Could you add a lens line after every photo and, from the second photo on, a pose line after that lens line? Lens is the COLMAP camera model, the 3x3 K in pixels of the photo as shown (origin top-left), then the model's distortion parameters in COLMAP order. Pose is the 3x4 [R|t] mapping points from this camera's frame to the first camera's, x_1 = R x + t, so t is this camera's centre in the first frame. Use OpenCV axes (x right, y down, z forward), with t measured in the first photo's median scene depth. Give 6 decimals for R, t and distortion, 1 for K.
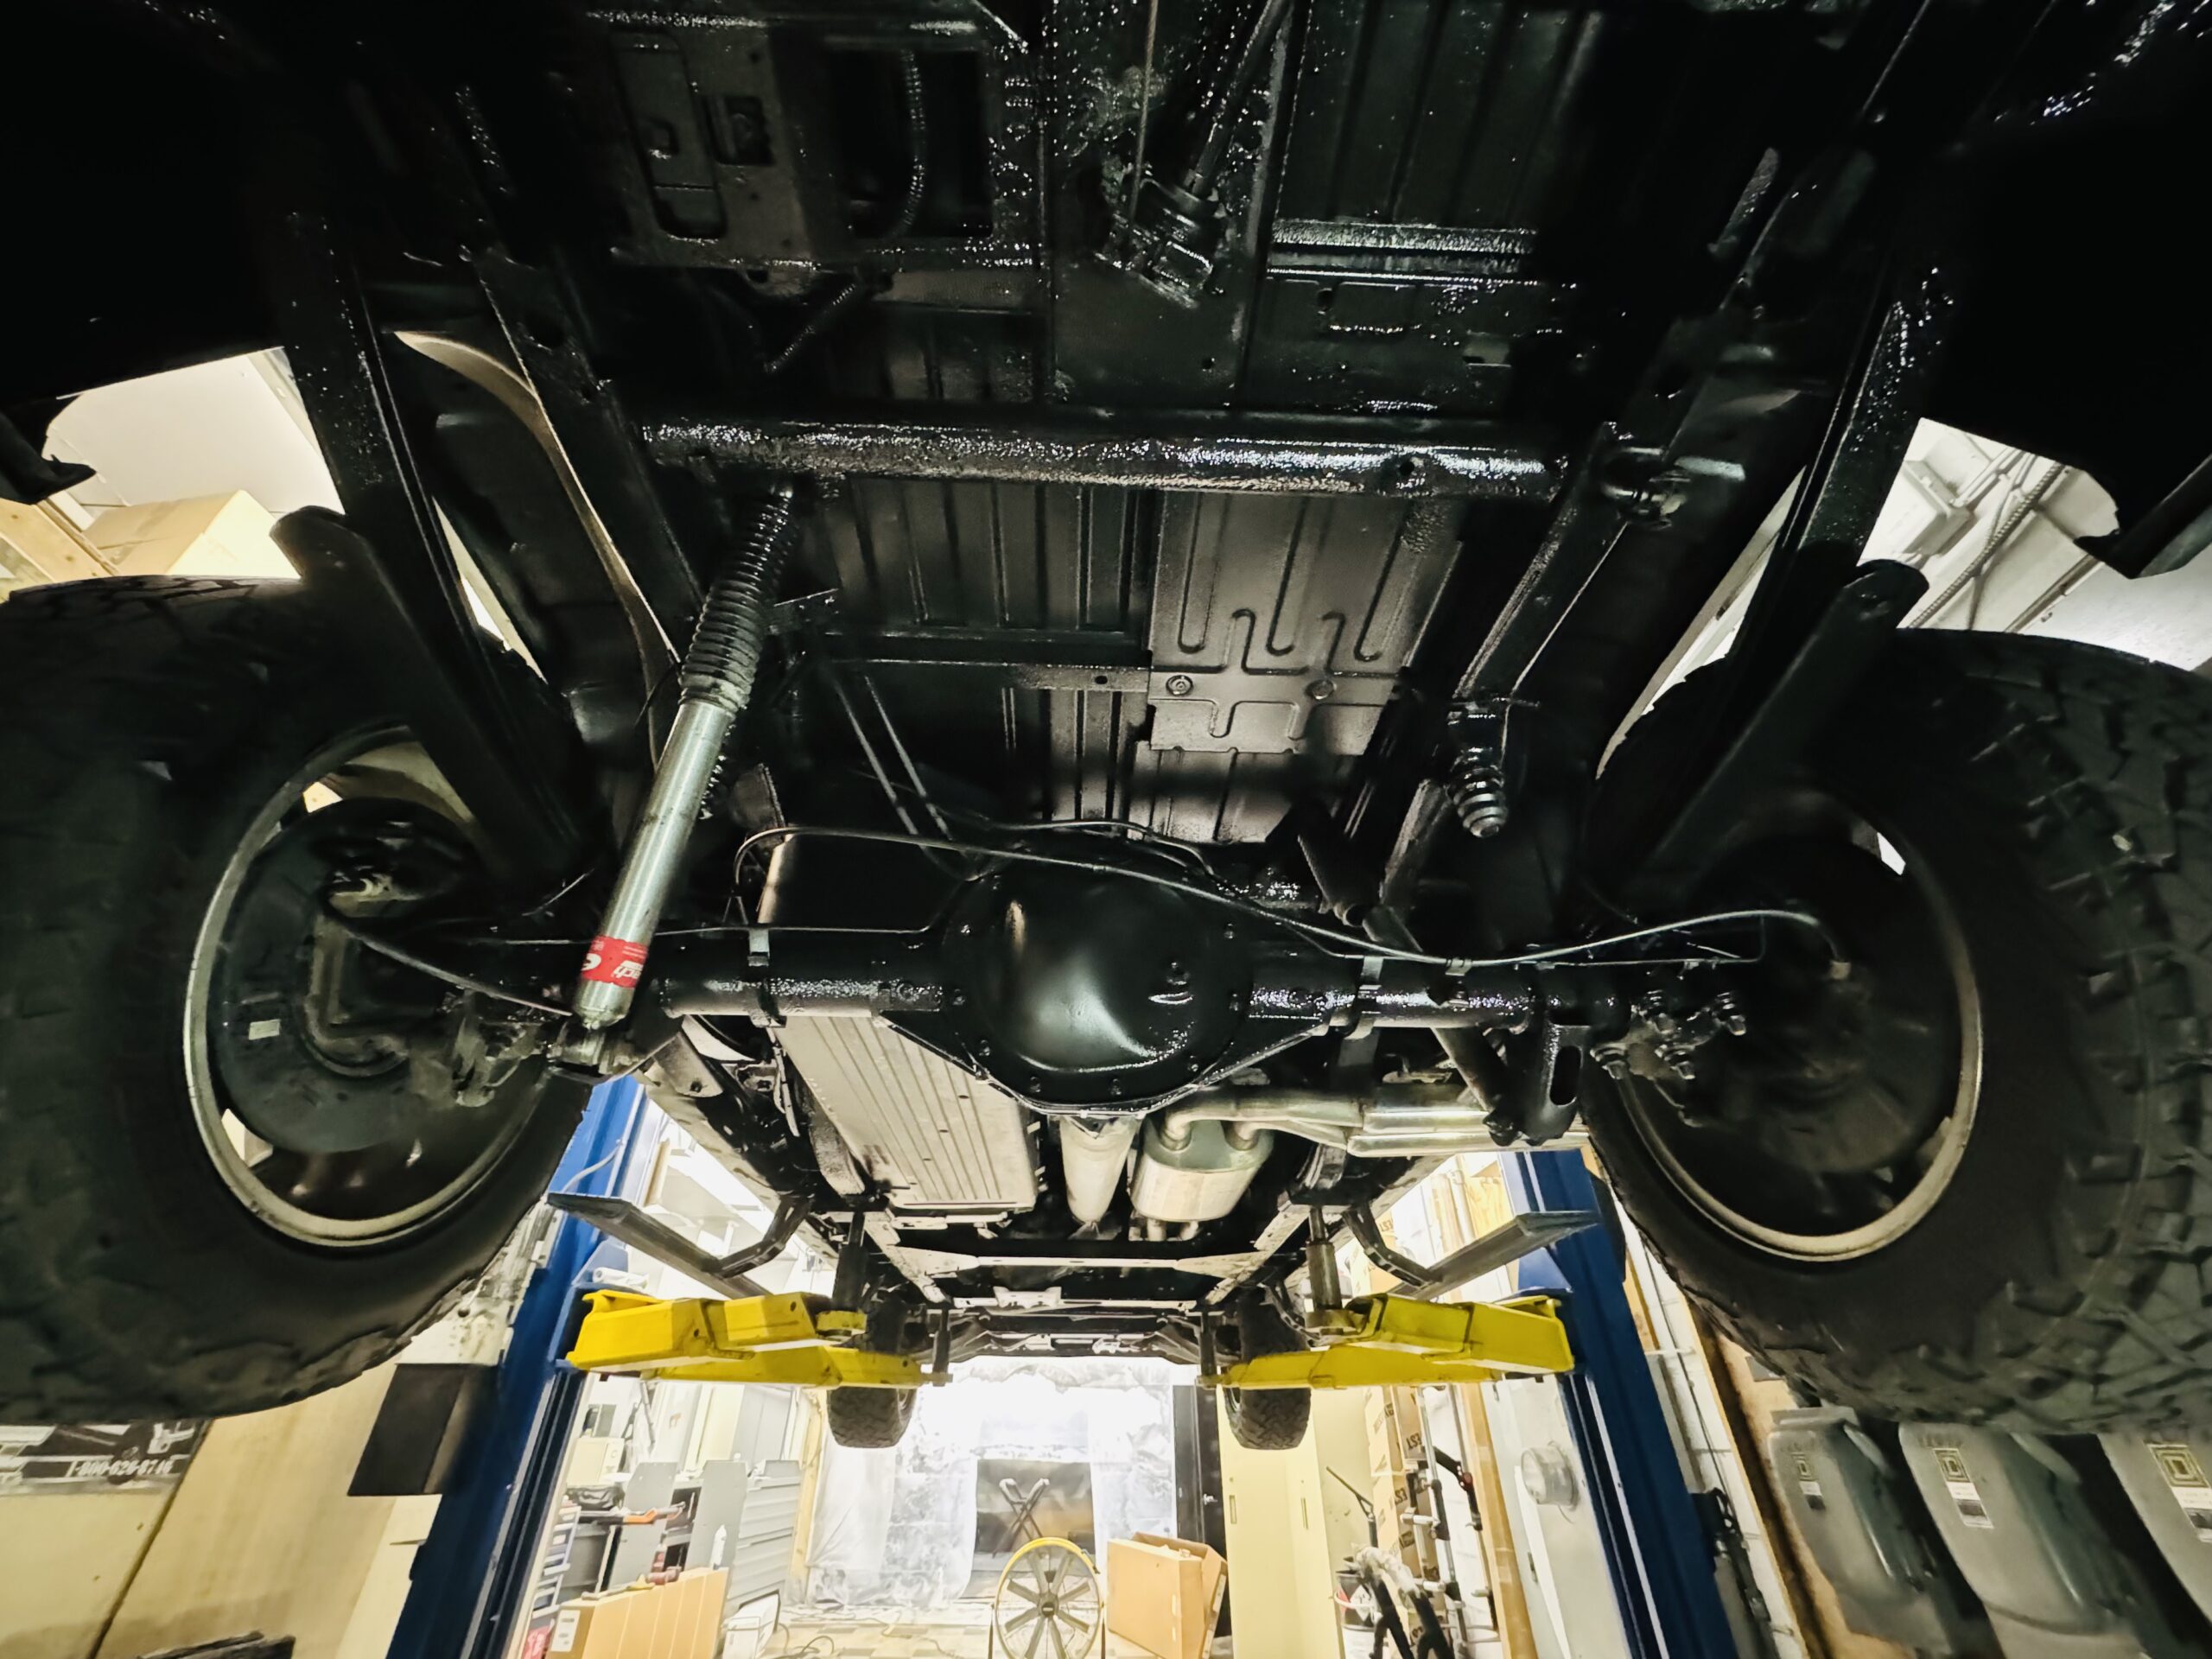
lens RADIAL K [[881.9, 0, 1106.0], [0, 881.9, 829.5], [0, 0, 1]] dist [-0.000078, -0.000004]
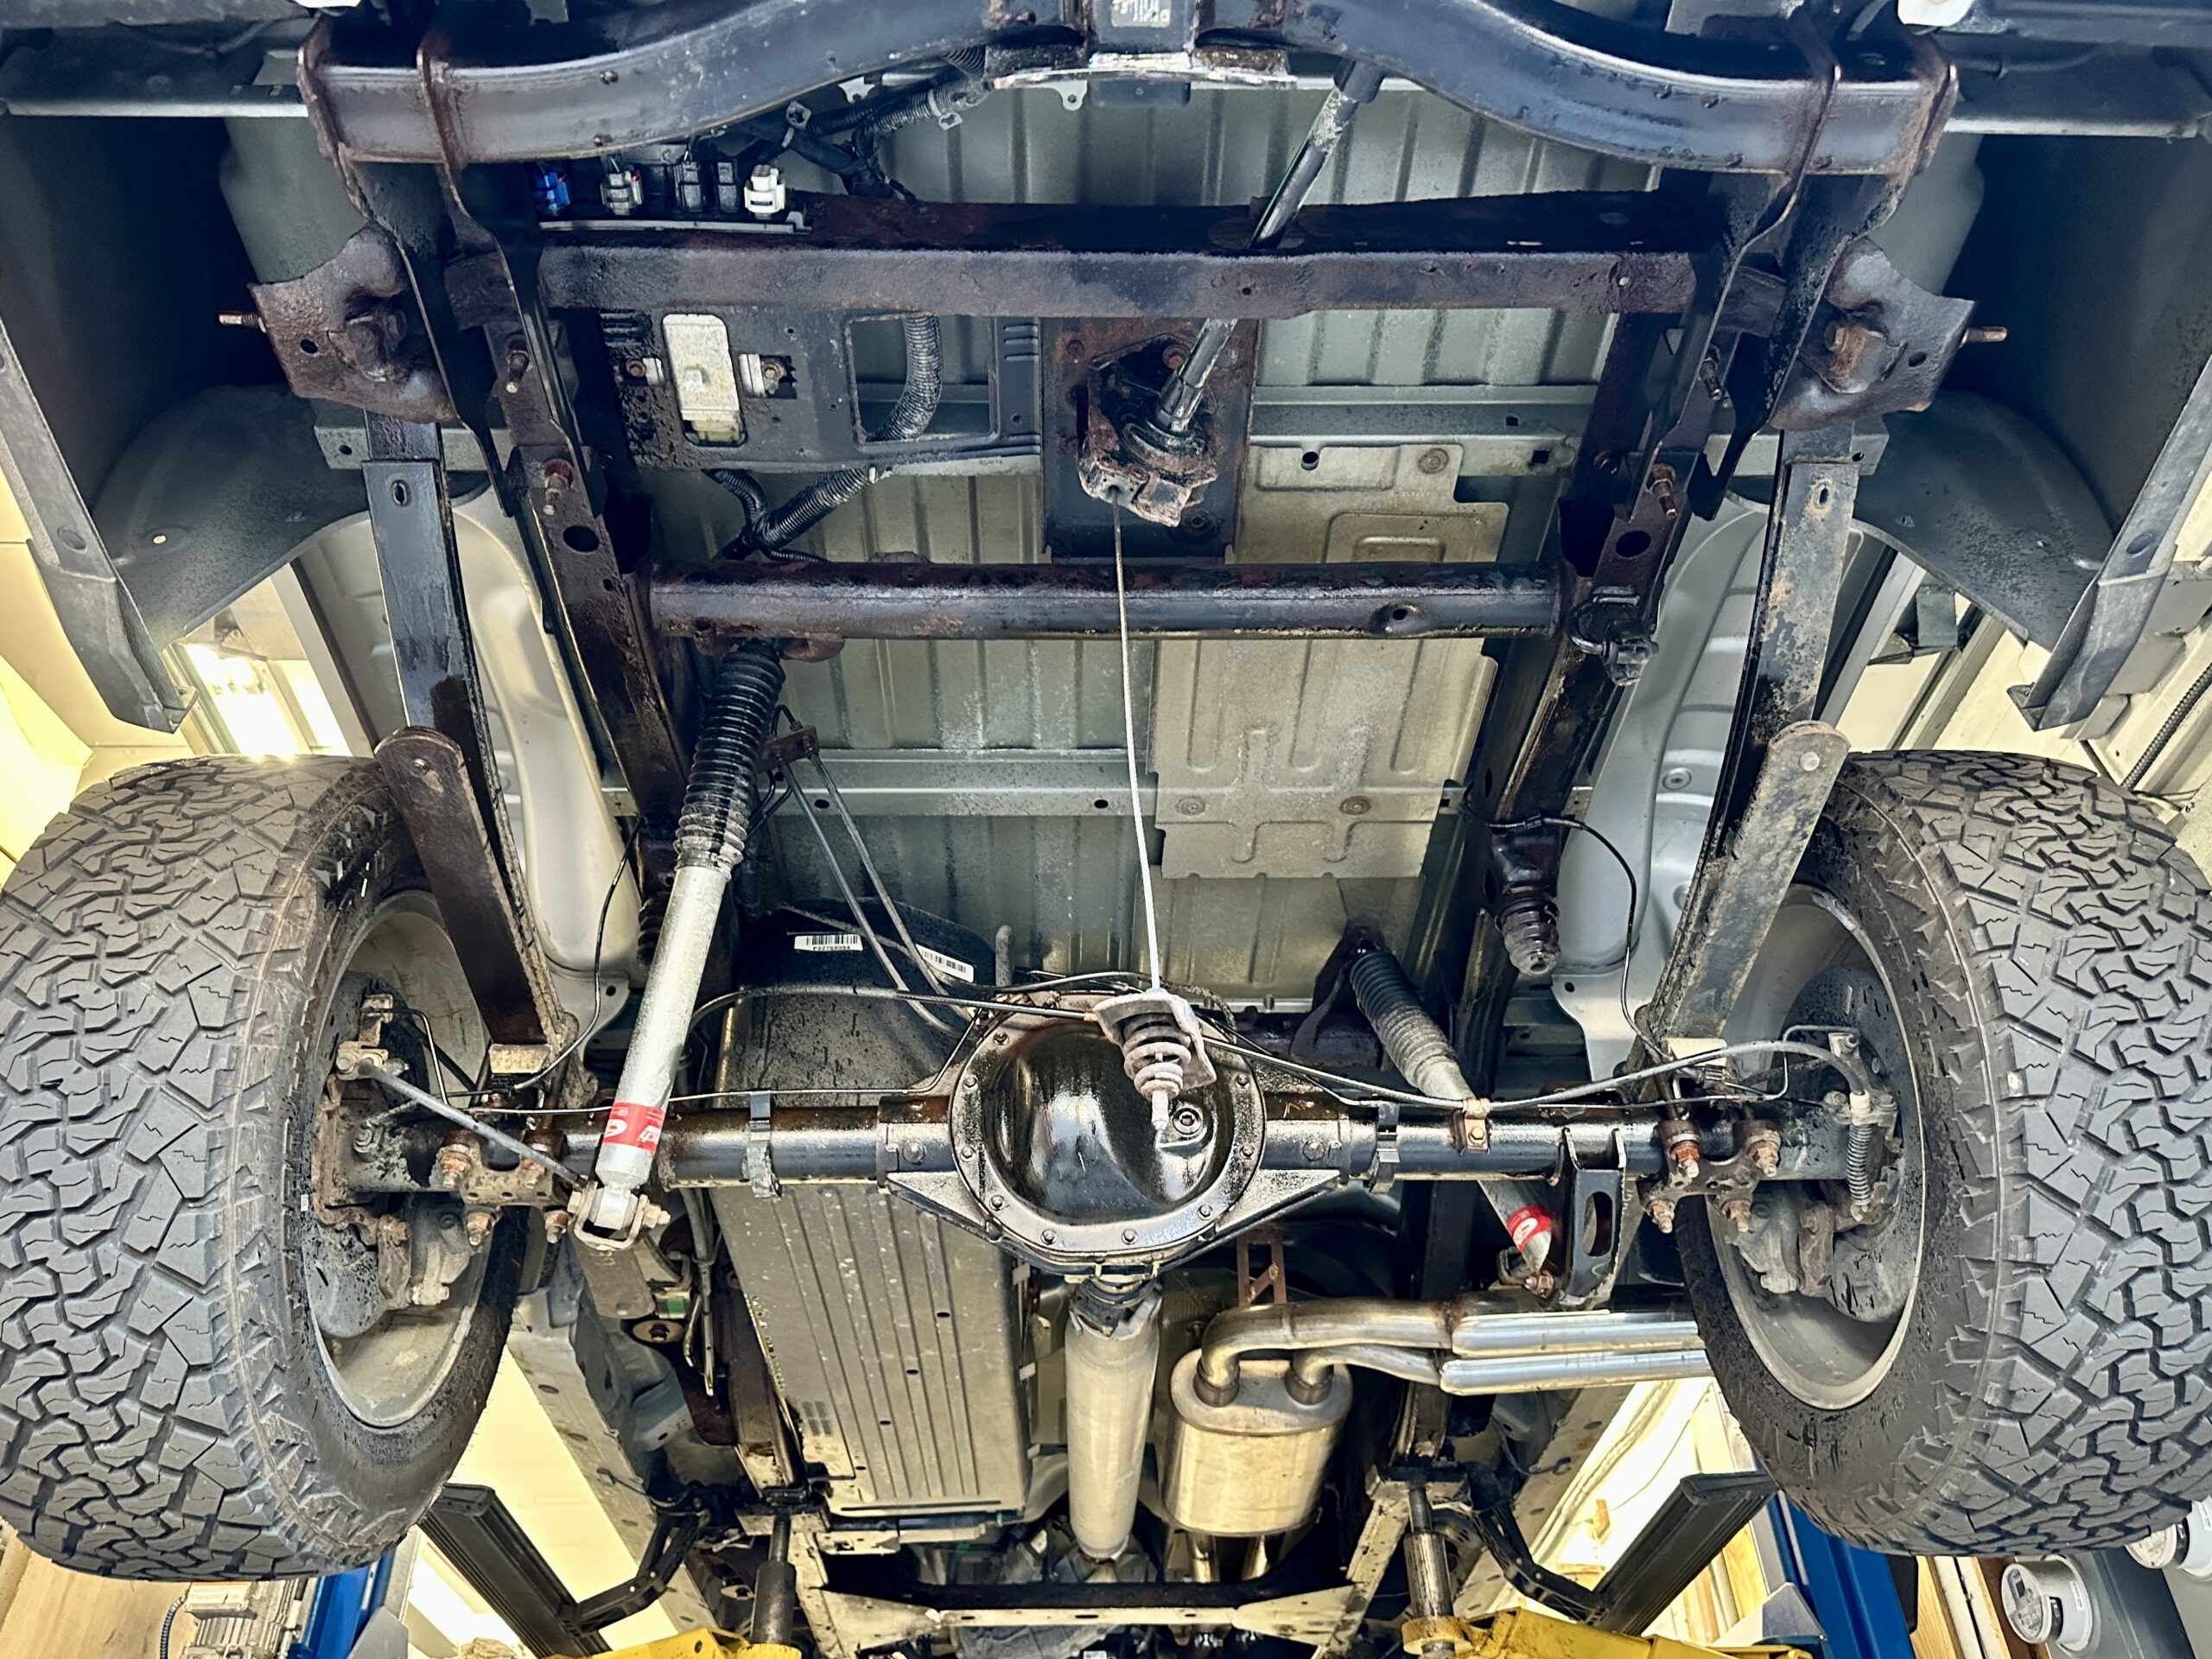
lens RADIAL K [[1696.4, 0, 1106.0], [0, 1696.4, 829.5], [0, 0, 1]] dist [0.002548, -0.007945]
pose [[0.999583, -0.028881, -0.000047, -0.001192], [0.028803, 0.997004, -0.071794, -0.015585], [0.002120, 0.071762, 0.997420, -0.418361]]
